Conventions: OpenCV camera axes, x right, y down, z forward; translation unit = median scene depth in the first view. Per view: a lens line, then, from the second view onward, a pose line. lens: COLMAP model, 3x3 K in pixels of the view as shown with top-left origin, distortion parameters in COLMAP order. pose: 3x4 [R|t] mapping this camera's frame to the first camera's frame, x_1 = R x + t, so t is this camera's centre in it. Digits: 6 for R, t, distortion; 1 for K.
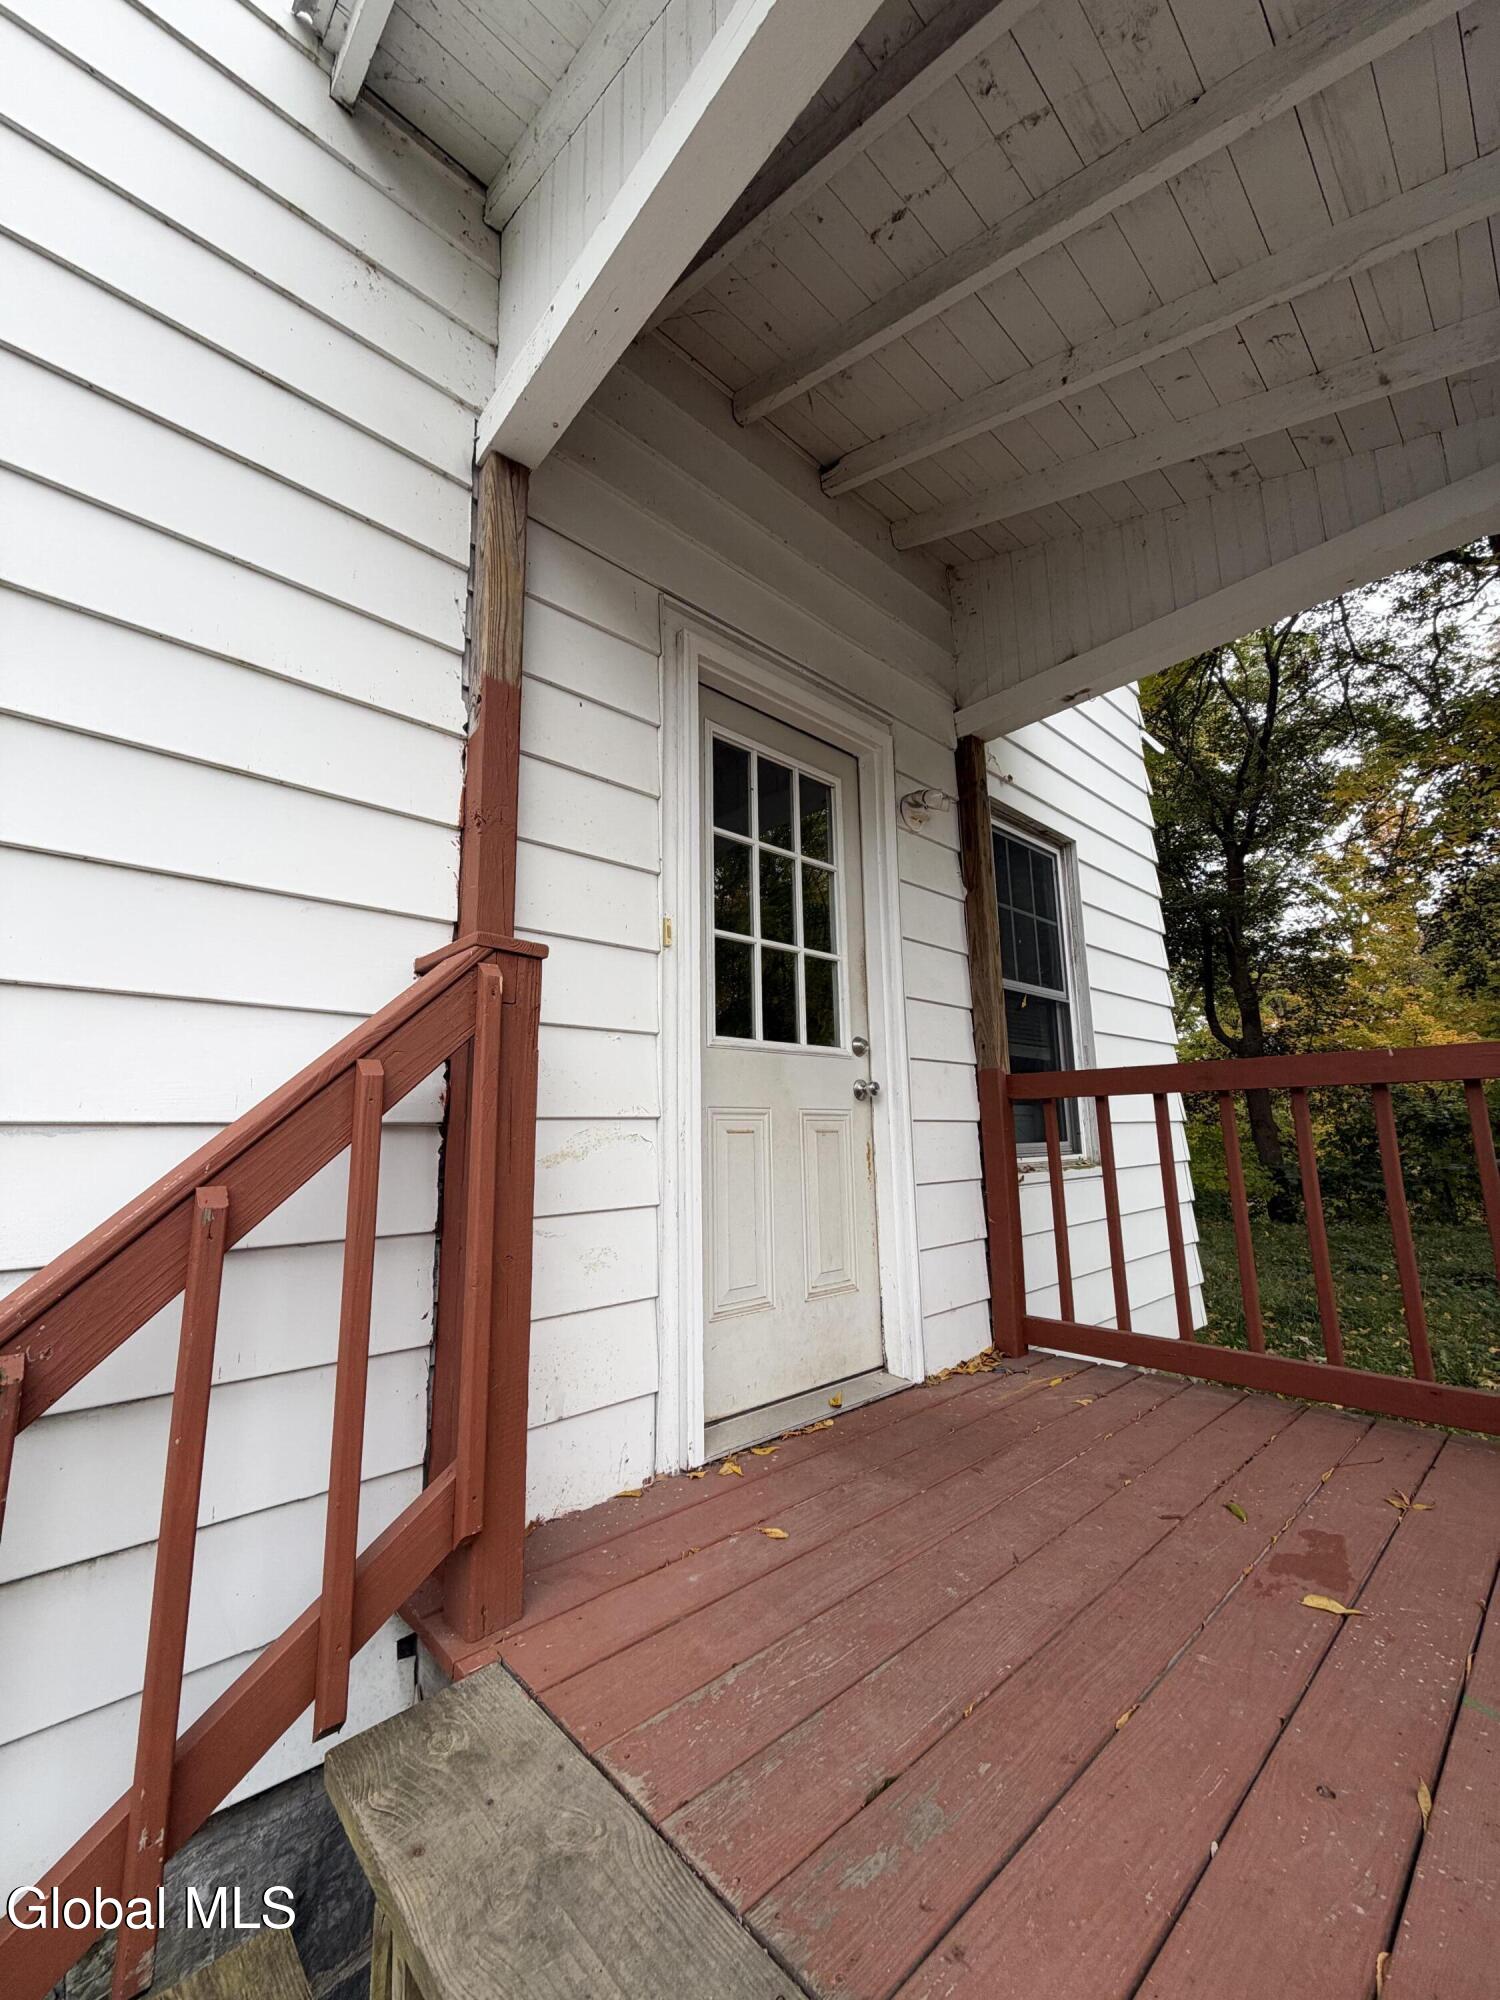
lens RADIAL K [[799.2, 0, 745.7], [0, 799.2, 1002.4], [0, 0, 1]] dist [-0.000913, 0.000121]
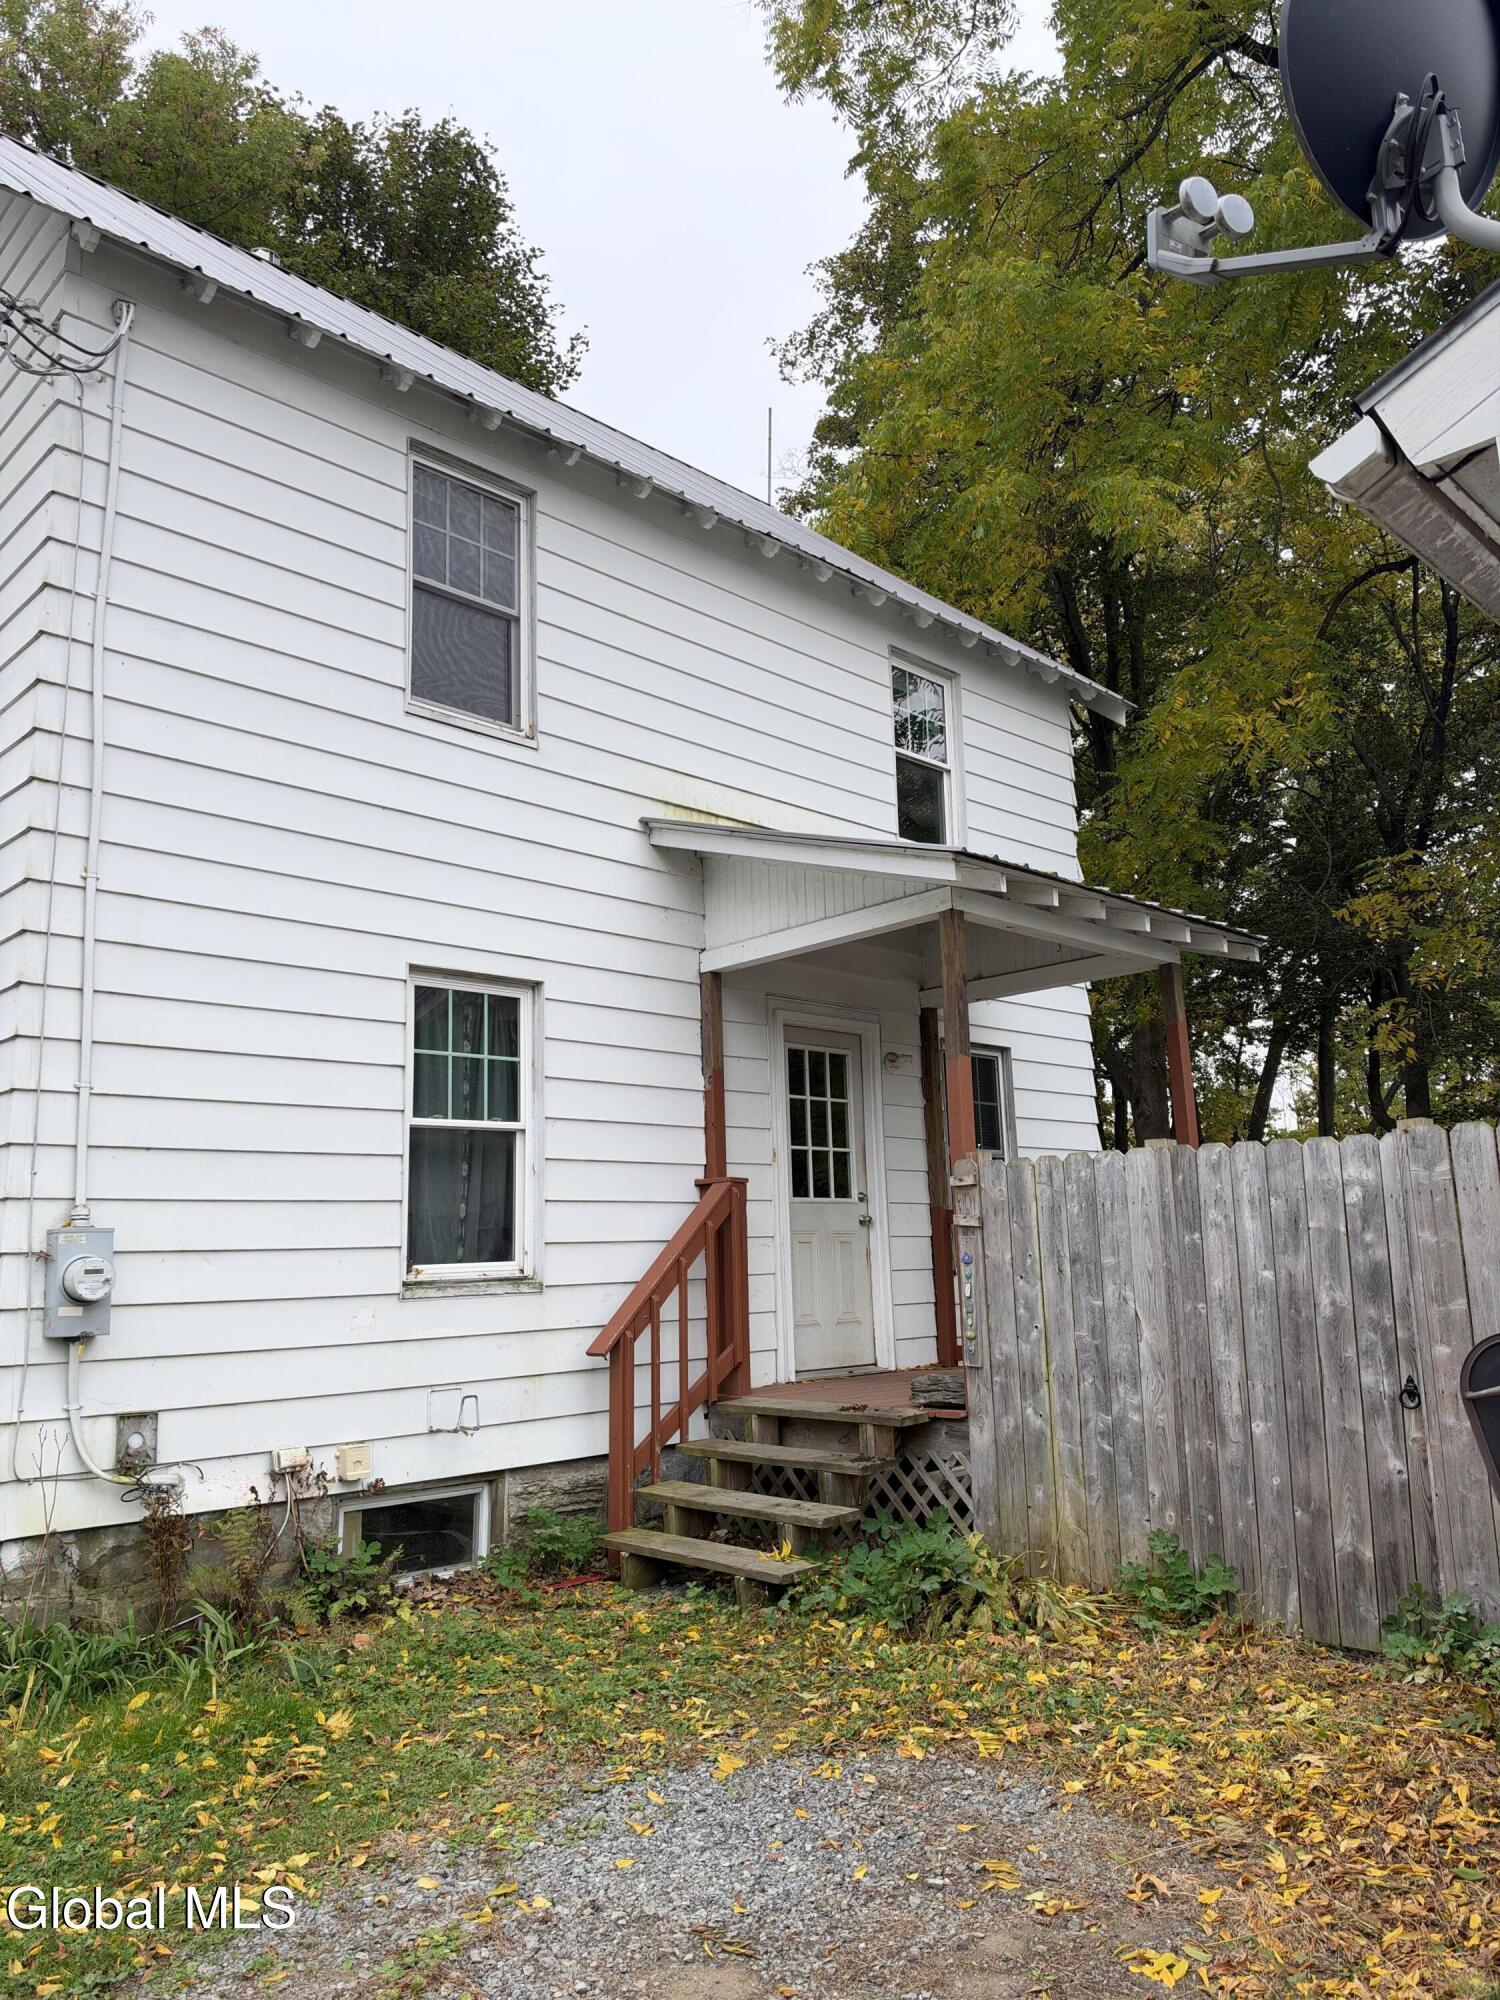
lens RADIAL K [[1423.1, 0, 752.7], [0, 1423.1, 1014.9], [0, 0, 1]] dist [-0.004981, -0.055746]
pose [[0.999287, -0.007640, 0.036964, -0.251919], [0.007881, 0.999949, -0.006391, -0.379164], [-0.036913, 0.006677, 0.999296, -2.498450]]
